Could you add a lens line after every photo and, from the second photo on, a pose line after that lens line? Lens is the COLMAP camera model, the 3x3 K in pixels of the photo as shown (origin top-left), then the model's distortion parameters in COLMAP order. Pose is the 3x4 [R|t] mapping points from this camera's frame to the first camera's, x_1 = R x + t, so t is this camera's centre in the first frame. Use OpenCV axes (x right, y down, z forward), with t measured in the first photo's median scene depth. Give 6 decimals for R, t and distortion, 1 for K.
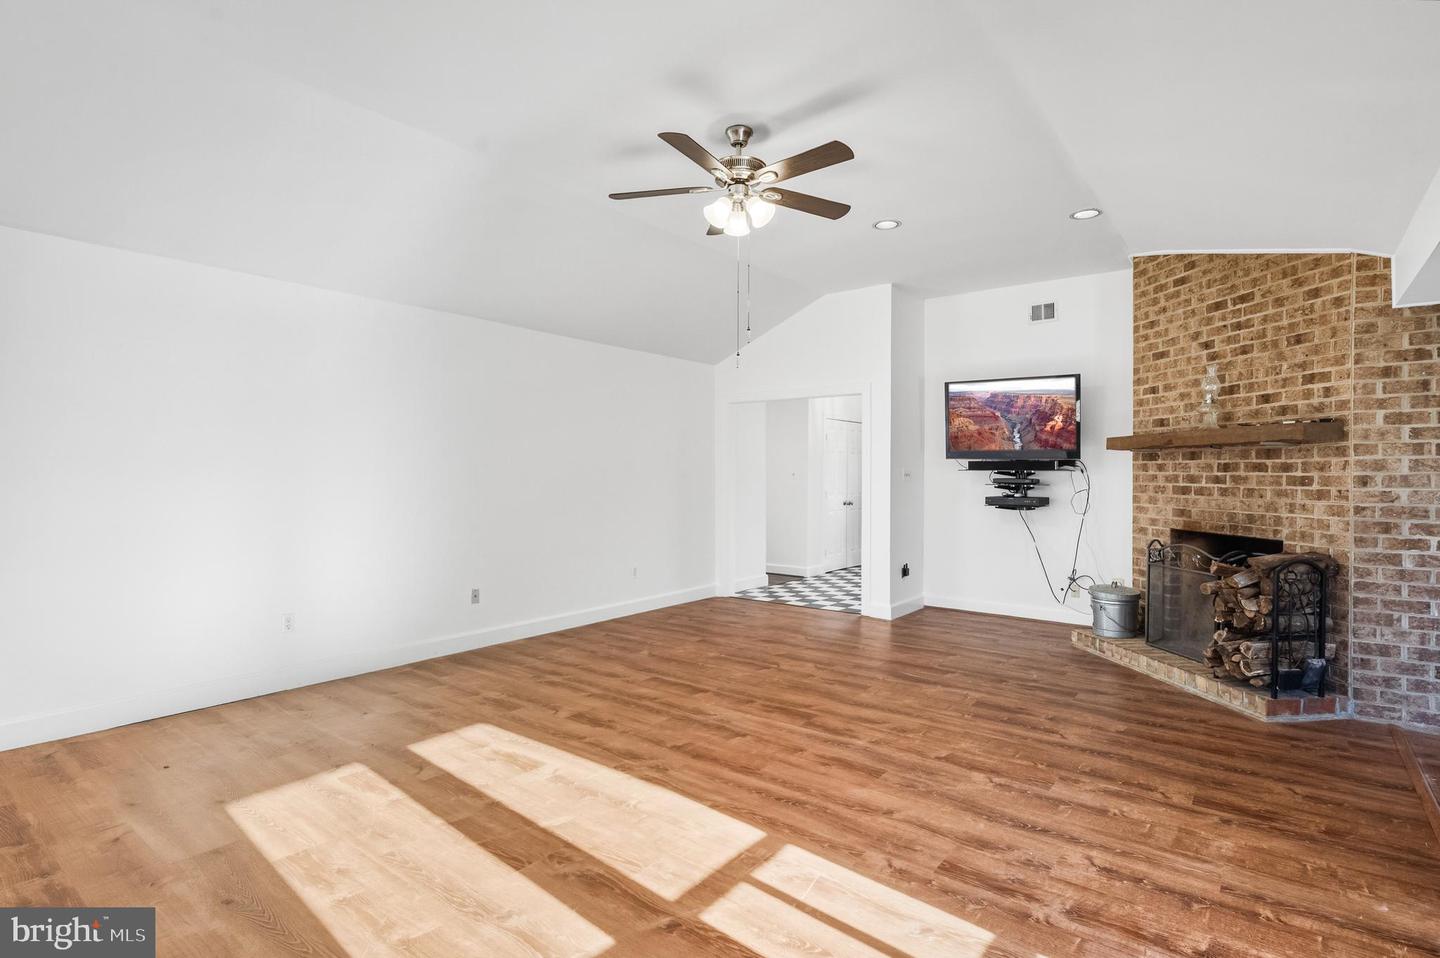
lens RADIAL K [[724.5, 0, 758.4], [0, 724.5, 475.0], [0, 0, 1]] dist [0.000024, -0.000901]
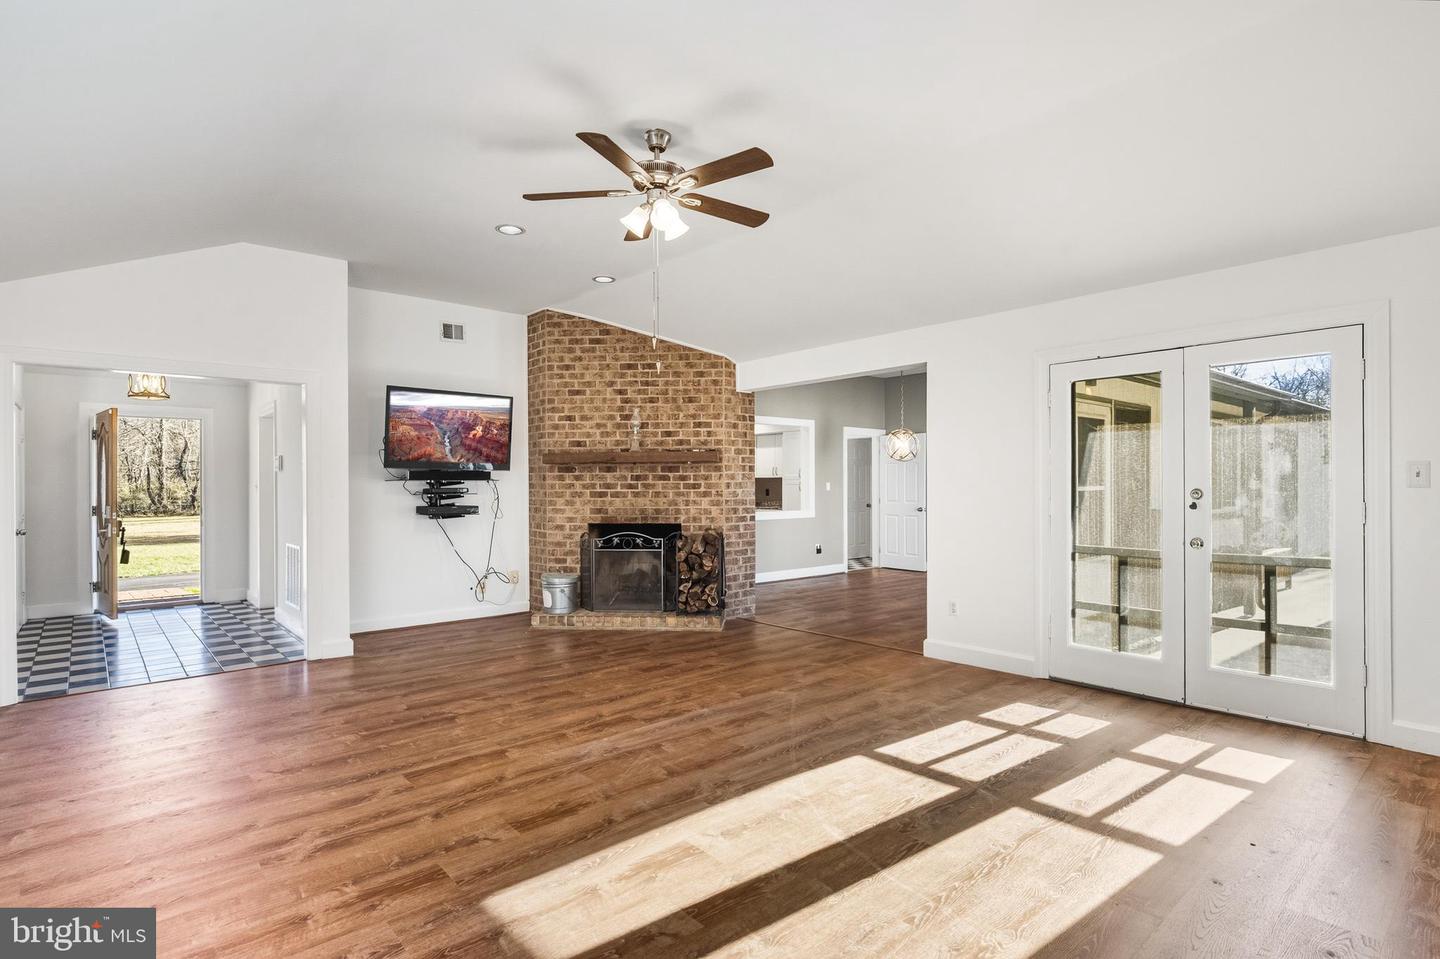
lens RADIAL K [[724.5, 0, 685.0], [0, 724.5, 481.7], [0, 0, 1]] dist [0.000024, -0.000901]
pose [[0.219147, 0.000455, 0.975692, -0.882261], [0.008964, 0.999957, -0.002480, 0.002182], [-0.975651, 0.009290, 0.219133, 0.672314]]
